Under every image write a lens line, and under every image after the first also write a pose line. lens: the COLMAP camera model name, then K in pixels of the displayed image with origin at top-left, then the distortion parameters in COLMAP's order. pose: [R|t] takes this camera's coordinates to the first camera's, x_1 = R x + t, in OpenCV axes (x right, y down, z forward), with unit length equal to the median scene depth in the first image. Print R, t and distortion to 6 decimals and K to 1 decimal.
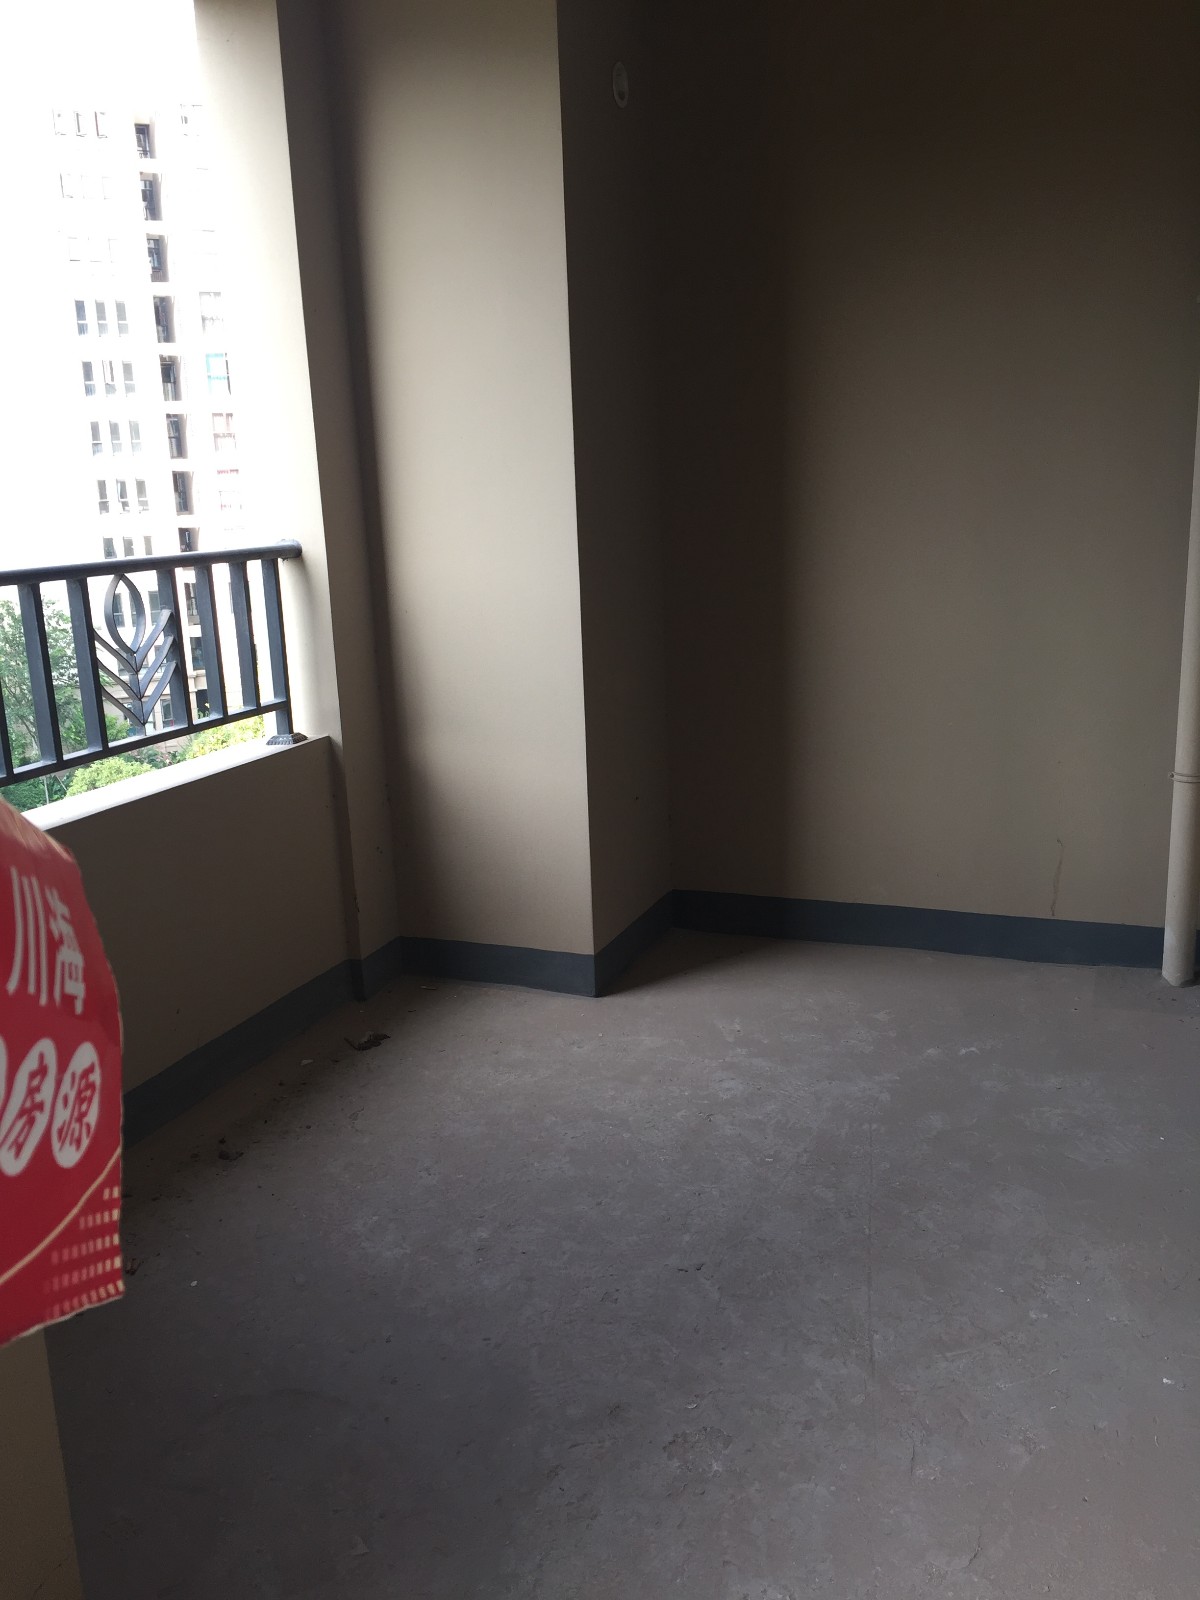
lens RADIAL K [[1357.4, 0, 600.0], [0, 1357.4, 800.0], [0, 0, 1]] dist [0.031534, -0.011917]
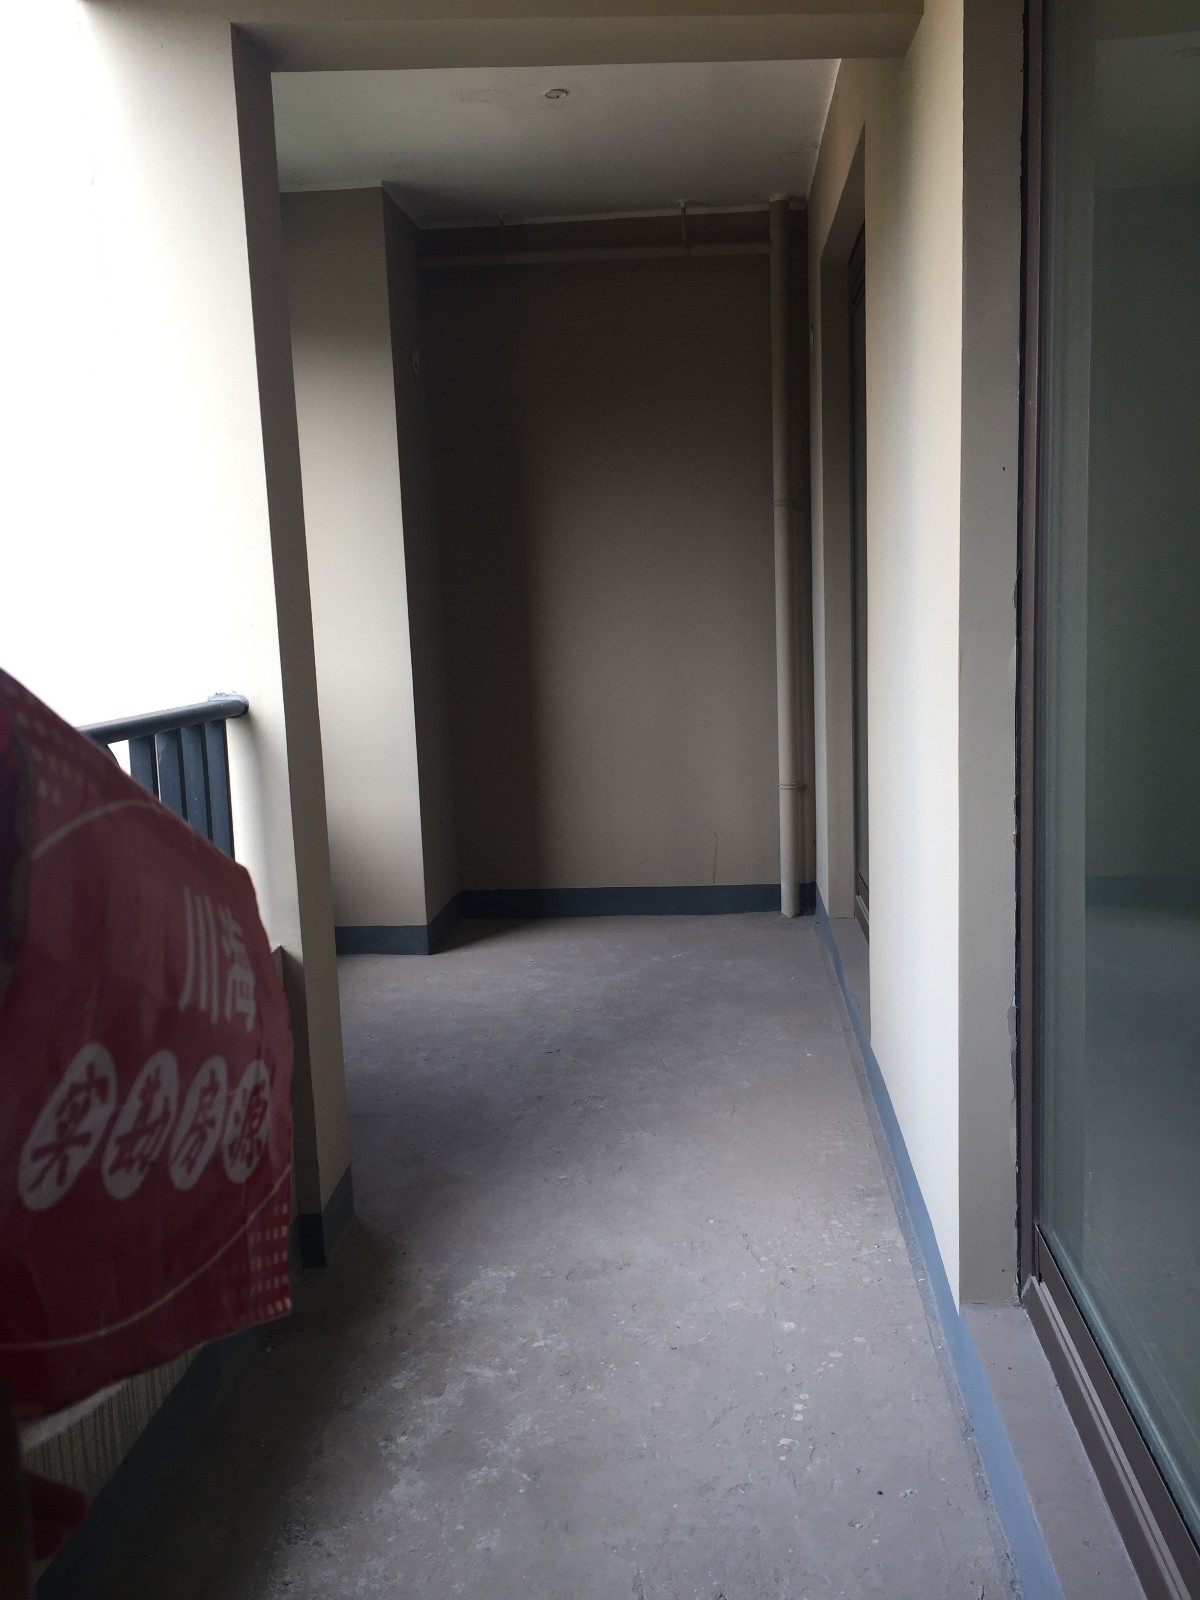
lens RADIAL K [[1357.4, 0, 600.0], [0, 1357.4, 800.0], [0, 0, 1]] dist [0.031534, -0.011917]
pose [[0.957685, -0.041740, 0.284774, -0.271471], [0.069201, 0.993797, -0.087057, 0.136782], [-0.279374, 0.103079, 0.954633, -0.535963]]
